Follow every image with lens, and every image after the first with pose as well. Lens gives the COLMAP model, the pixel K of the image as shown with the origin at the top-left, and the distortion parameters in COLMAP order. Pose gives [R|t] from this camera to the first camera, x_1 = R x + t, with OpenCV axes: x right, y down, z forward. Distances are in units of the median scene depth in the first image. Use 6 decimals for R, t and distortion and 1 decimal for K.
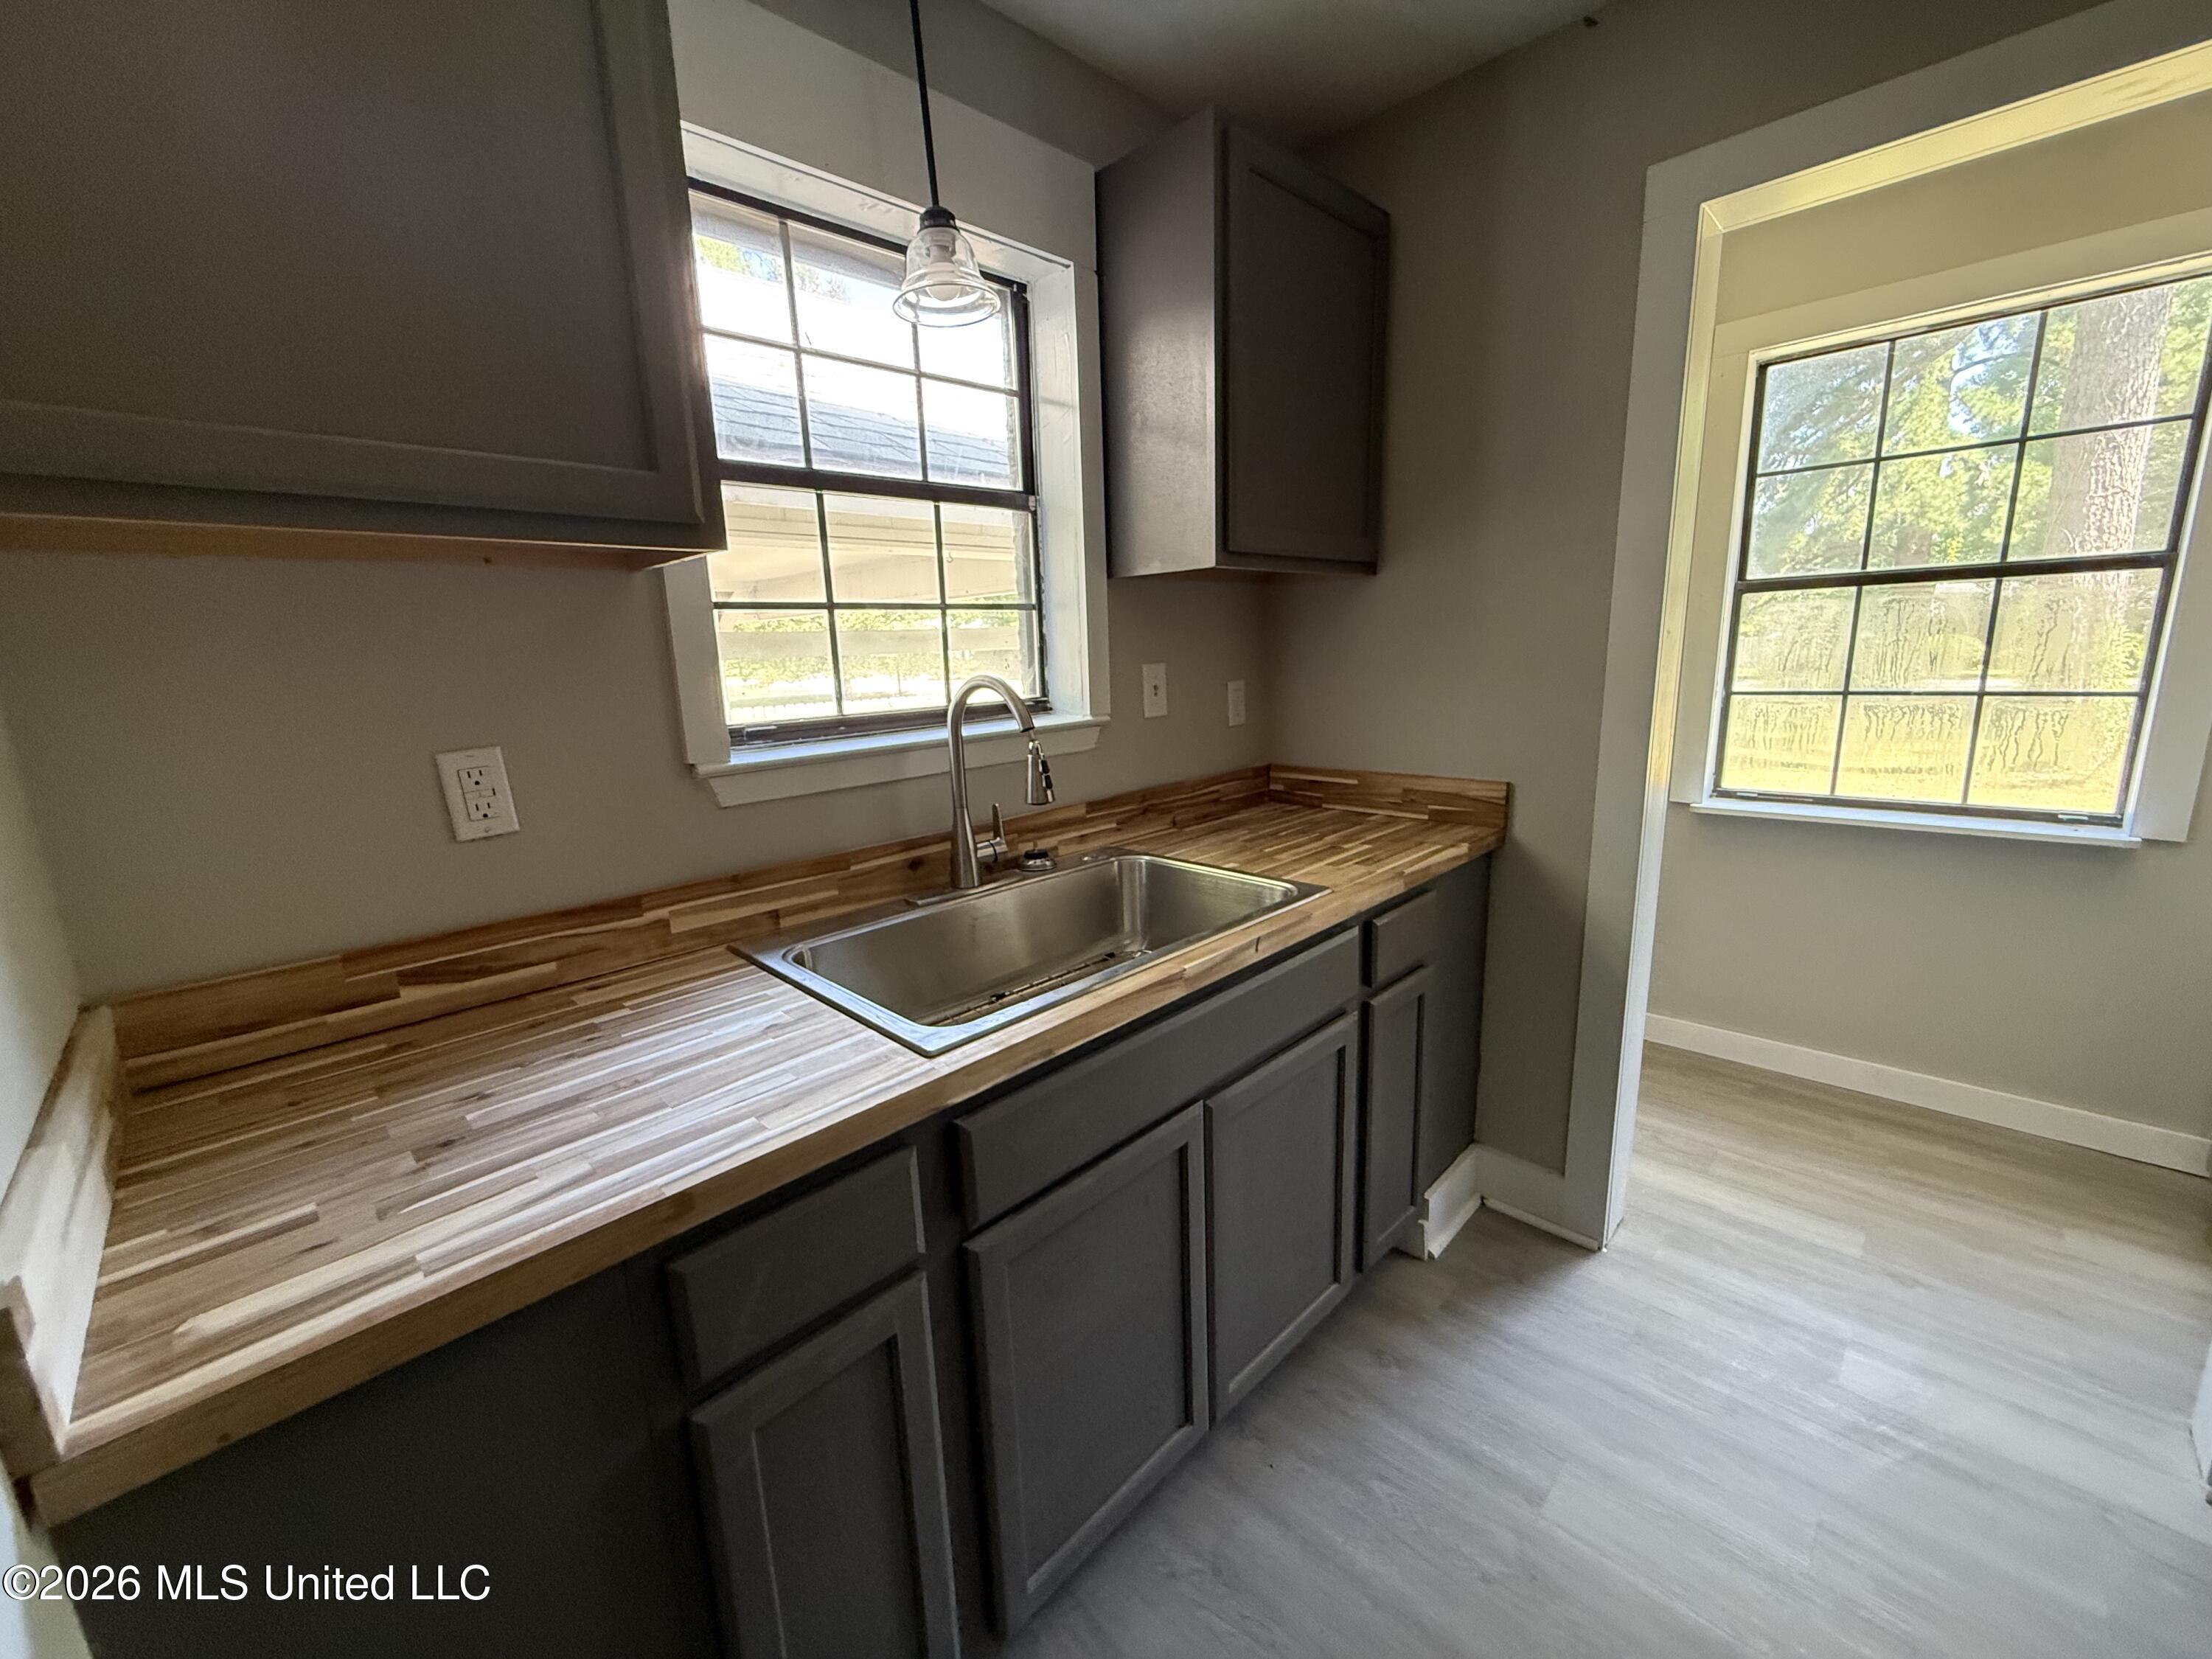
lens RADIAL K [[884.7, 0, 1106.9], [0, 884.7, 836.6], [0, 0, 1]] dist [-0.001384, 0.000318]
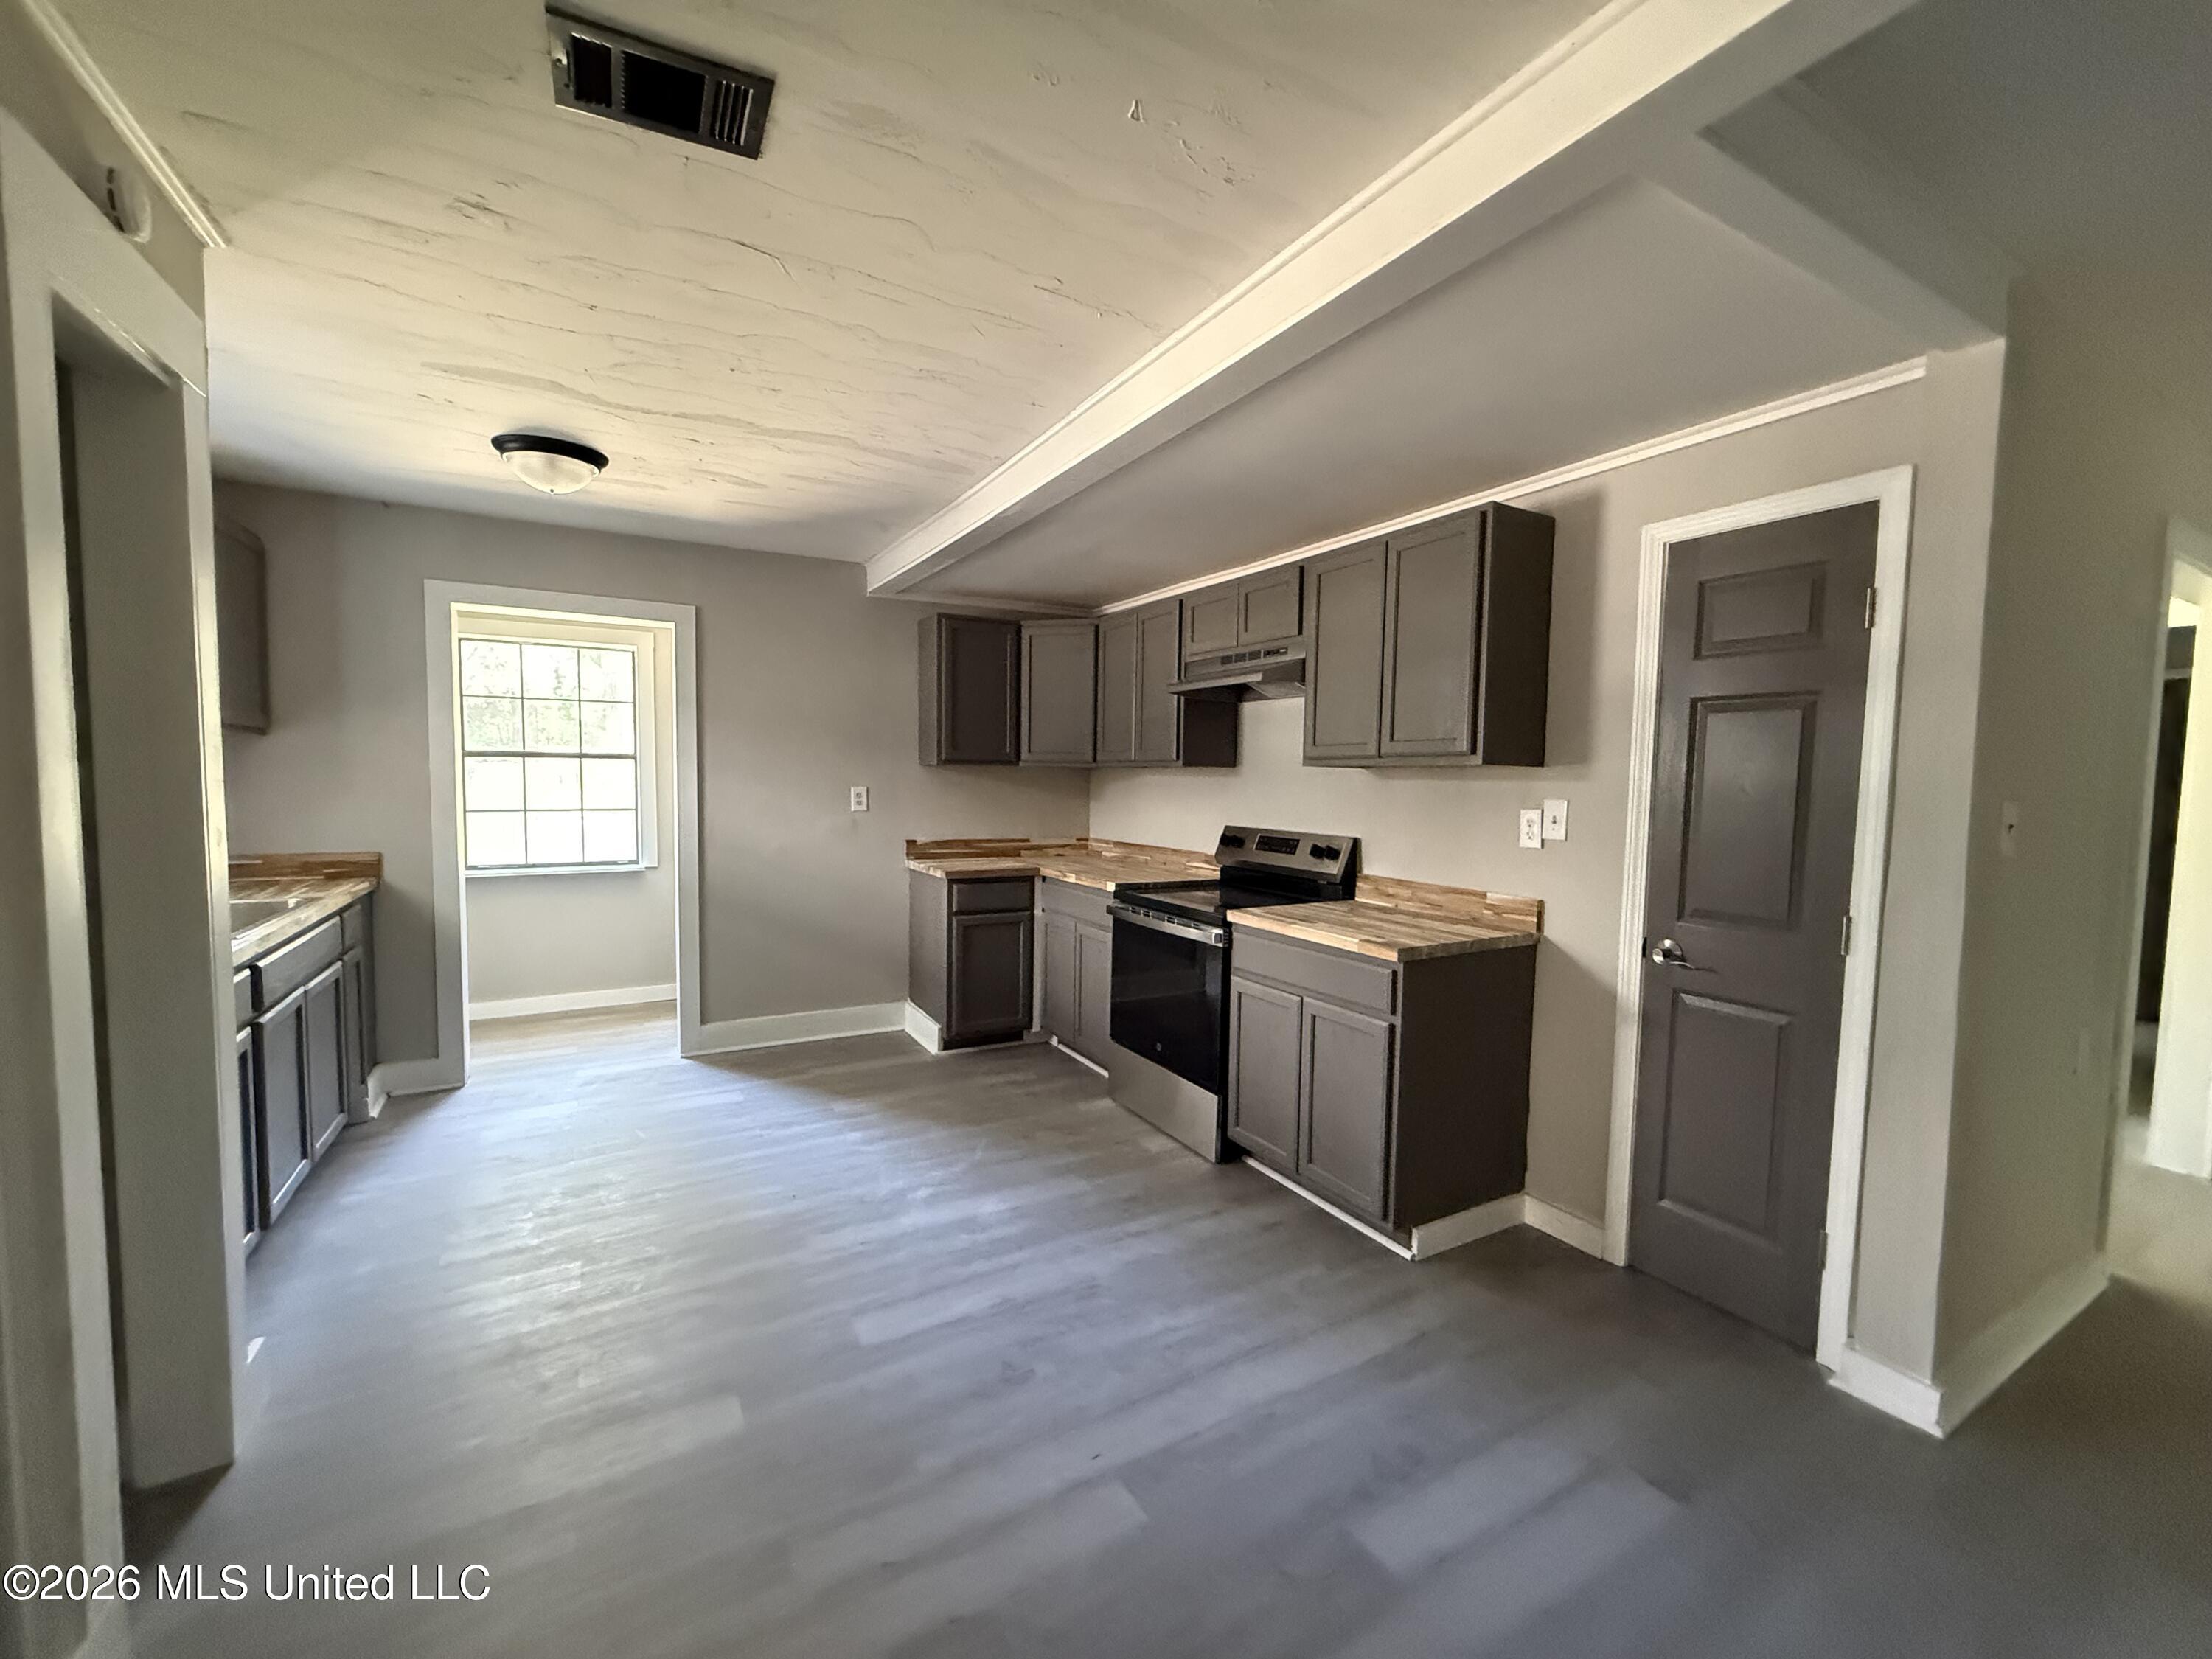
lens RADIAL K [[884.7, 0, 1097.2], [0, 884.7, 838.7], [0, 0, 1]] dist [-0.001384, 0.000318]
pose [[0.274603, -0.023908, 0.961261, -0.877538], [0.173118, 0.984585, -0.024966, 0.208350], [-0.945845, 0.173267, 0.274509, -0.908791]]
